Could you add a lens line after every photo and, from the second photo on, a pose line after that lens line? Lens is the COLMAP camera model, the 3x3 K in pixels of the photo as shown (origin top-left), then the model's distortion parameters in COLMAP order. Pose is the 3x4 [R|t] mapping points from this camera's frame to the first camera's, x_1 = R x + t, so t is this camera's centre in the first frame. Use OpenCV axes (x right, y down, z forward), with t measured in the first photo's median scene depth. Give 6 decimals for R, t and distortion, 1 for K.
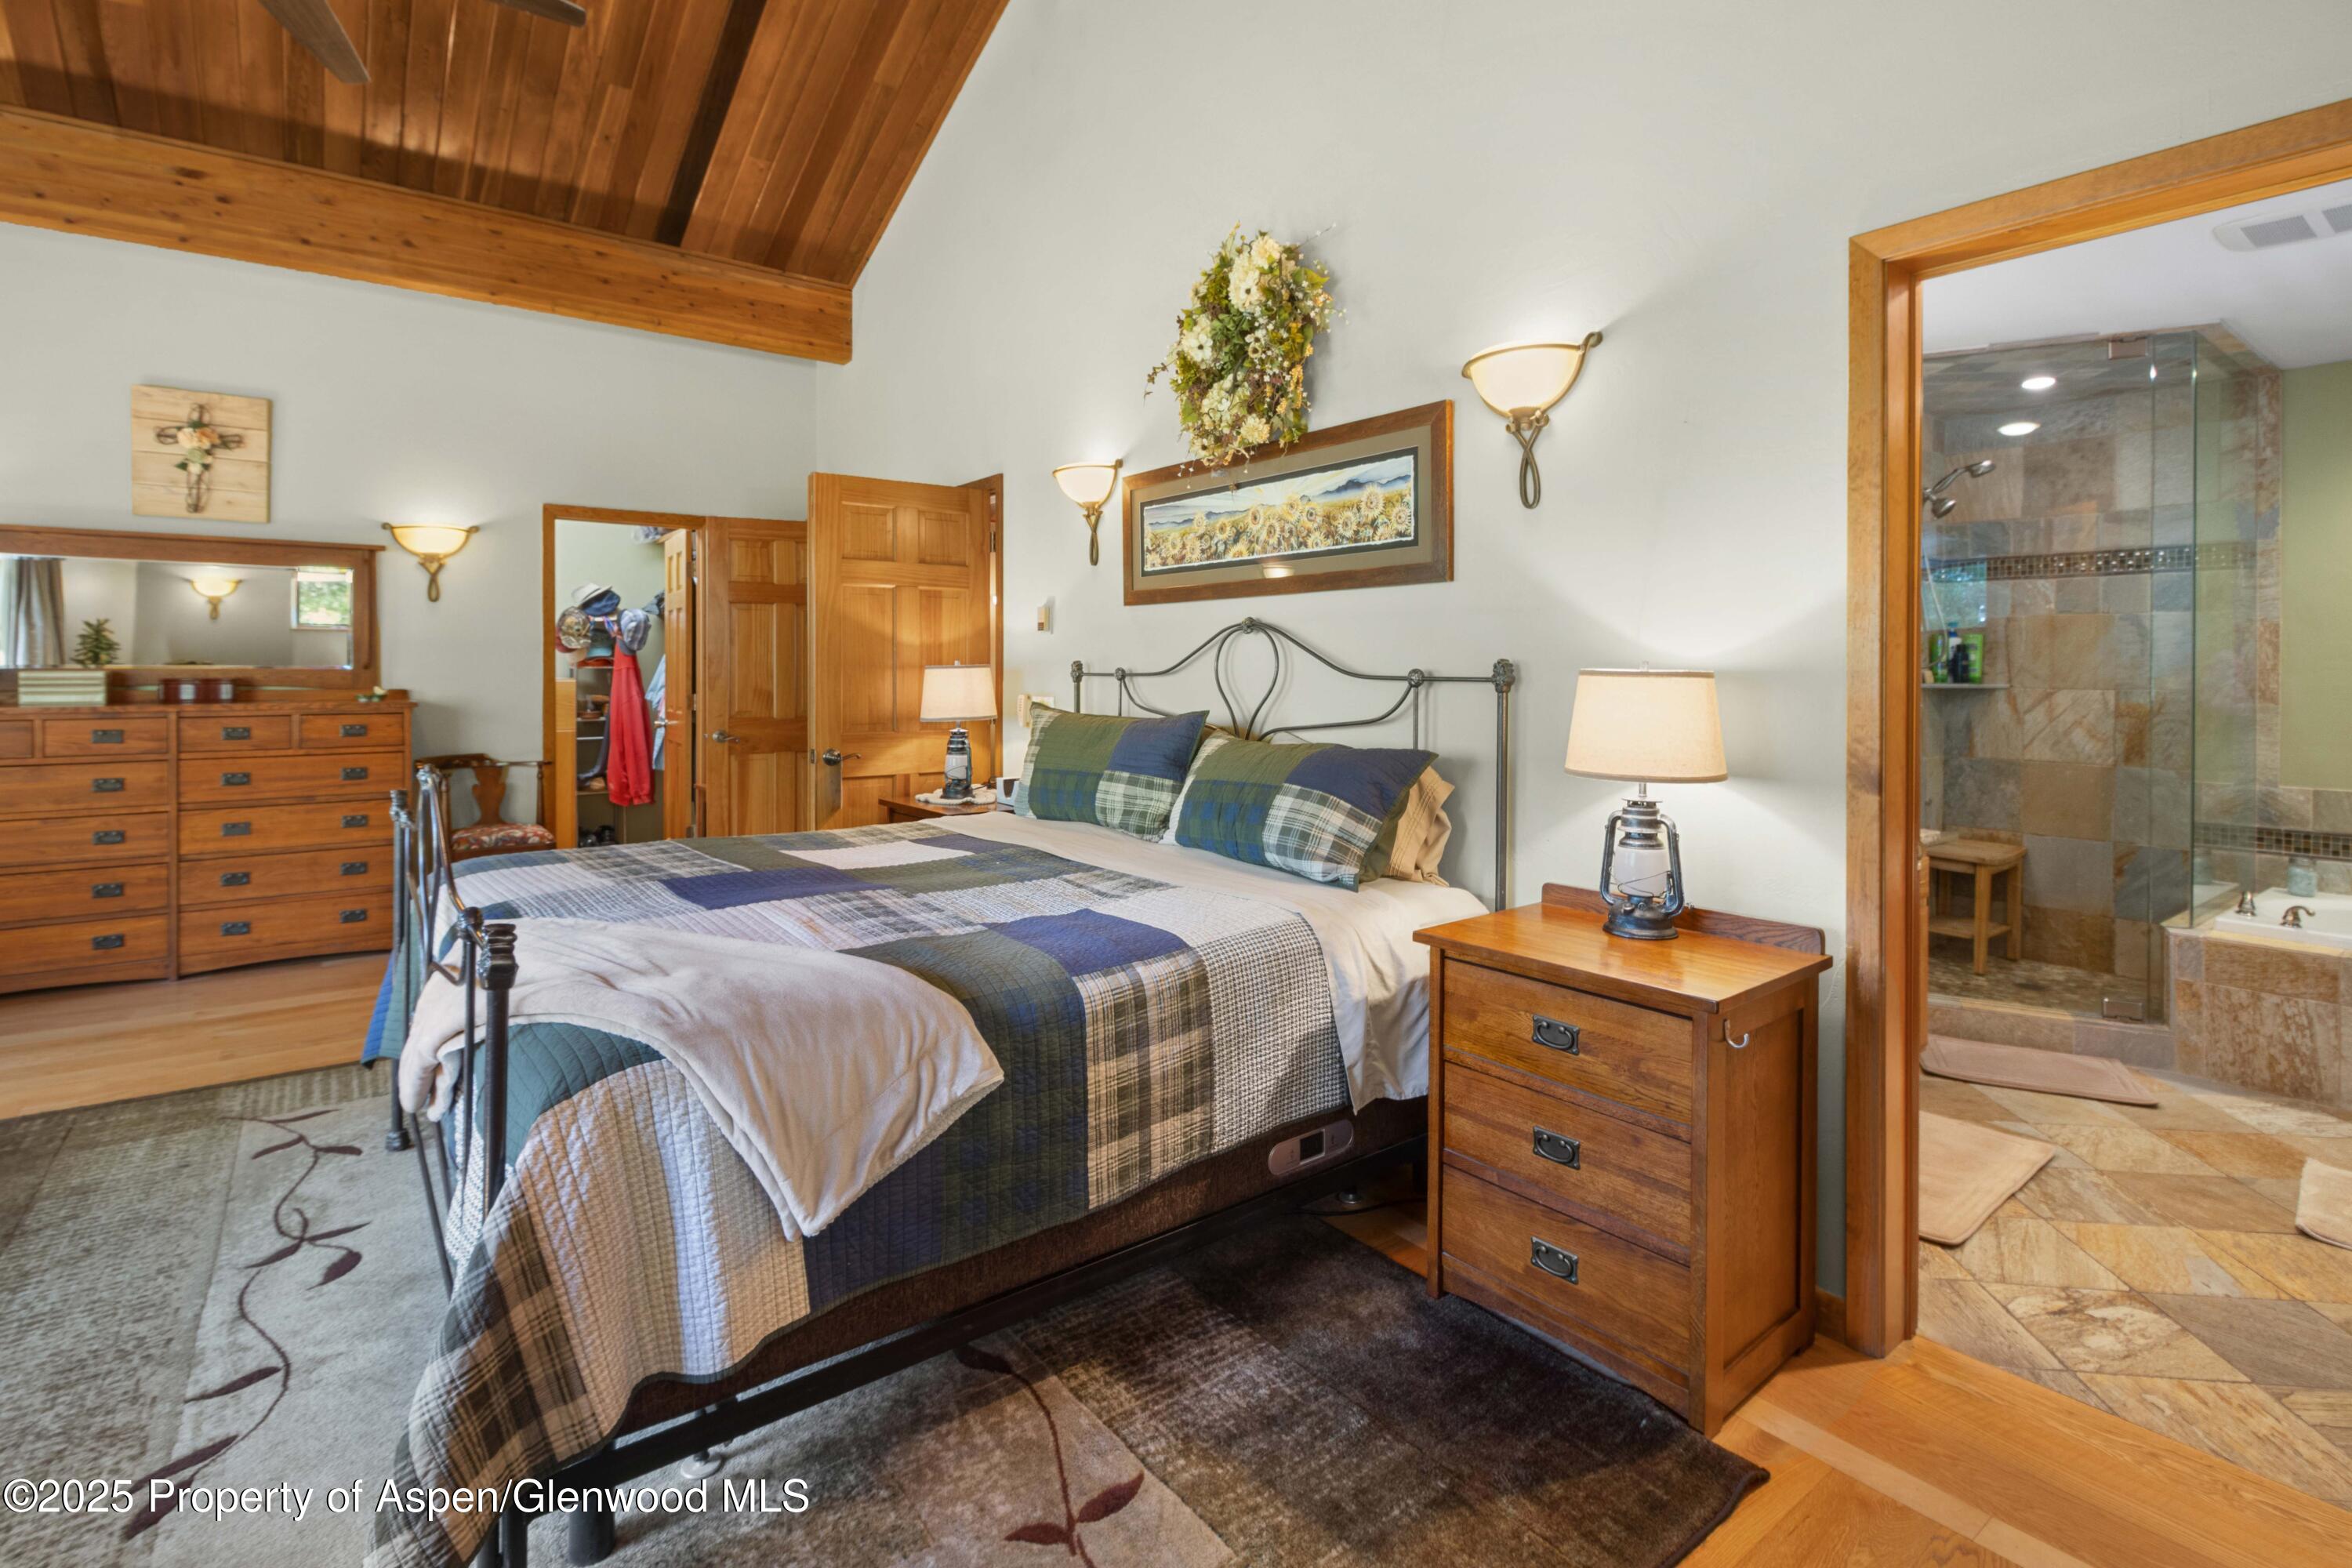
lens RADIAL K [[1117.1, 0, 1196.4], [0, 1117.1, 673.7], [0, 0, 1]] dist [-0.001852, -0.002949]
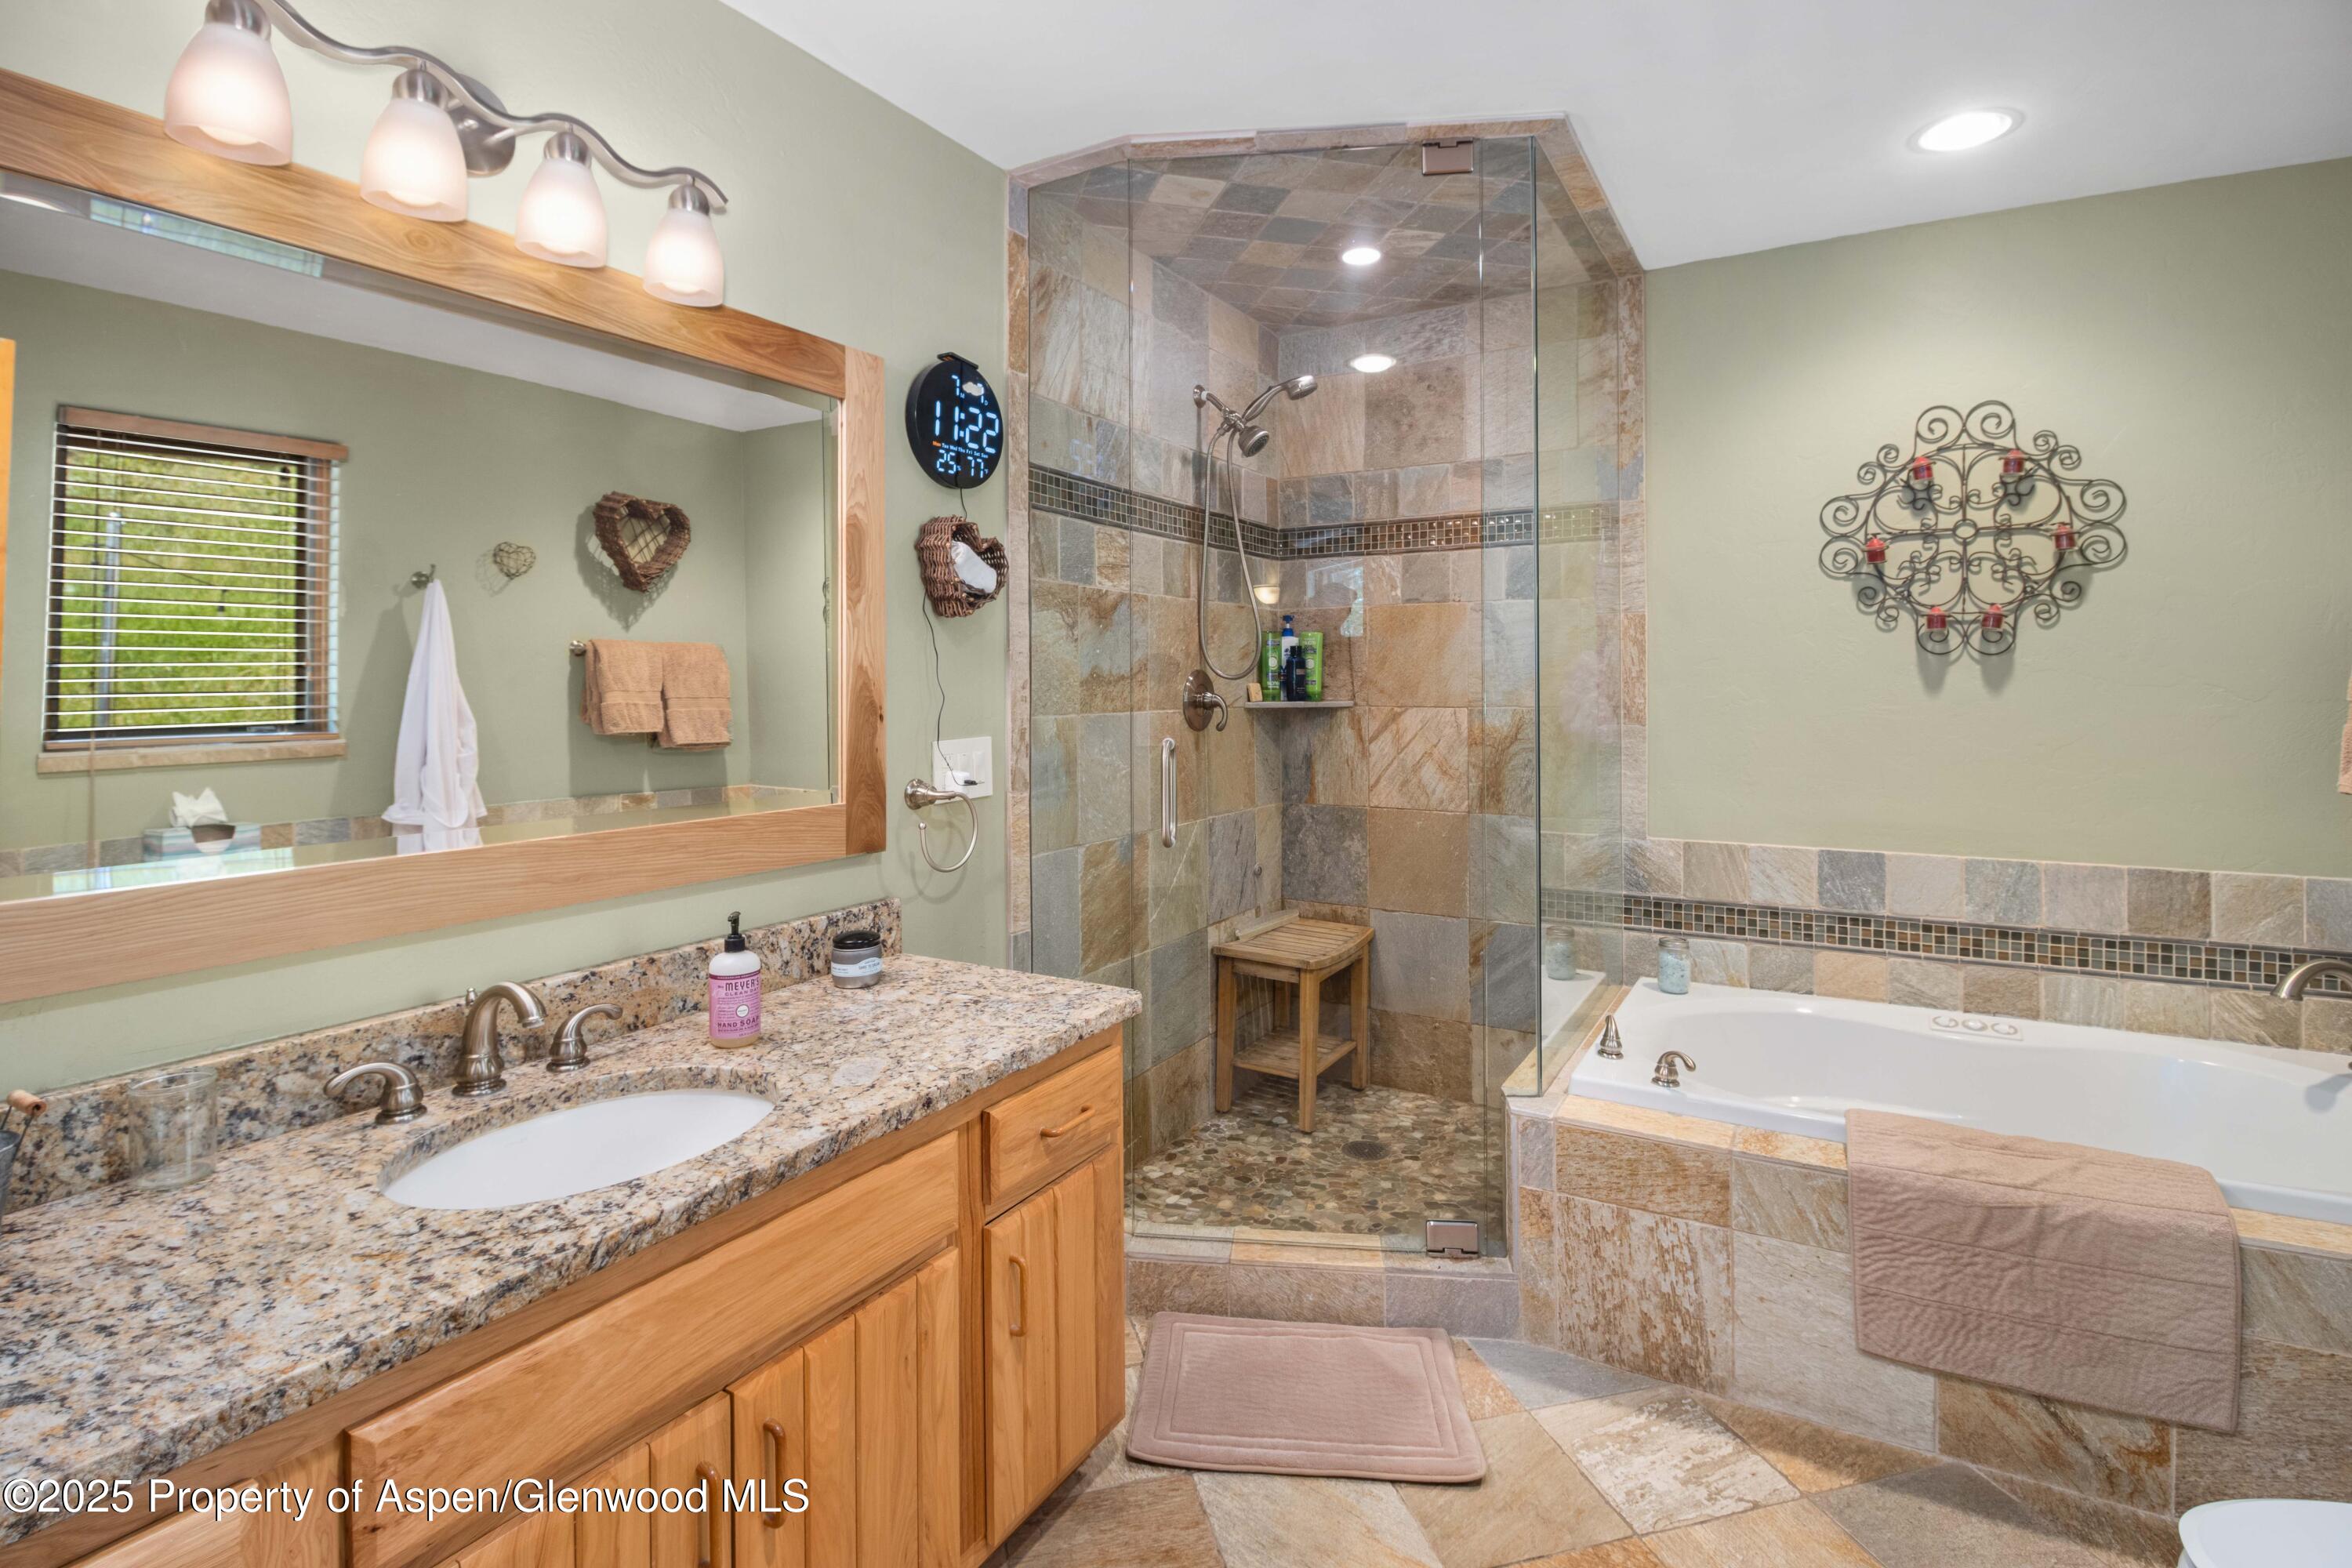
lens RADIAL K [[1117.1, 0, 1196.4], [0, 1117.1, 673.7], [0, 0, 1]] dist [-0.001852, -0.002949]
pose [[0.924656, 0.001243, 0.380801, 0.416202], [0.005632, 0.999841, -0.016939, 0.003587], [-0.380762, 0.017807, 0.924502, 0.428487]]
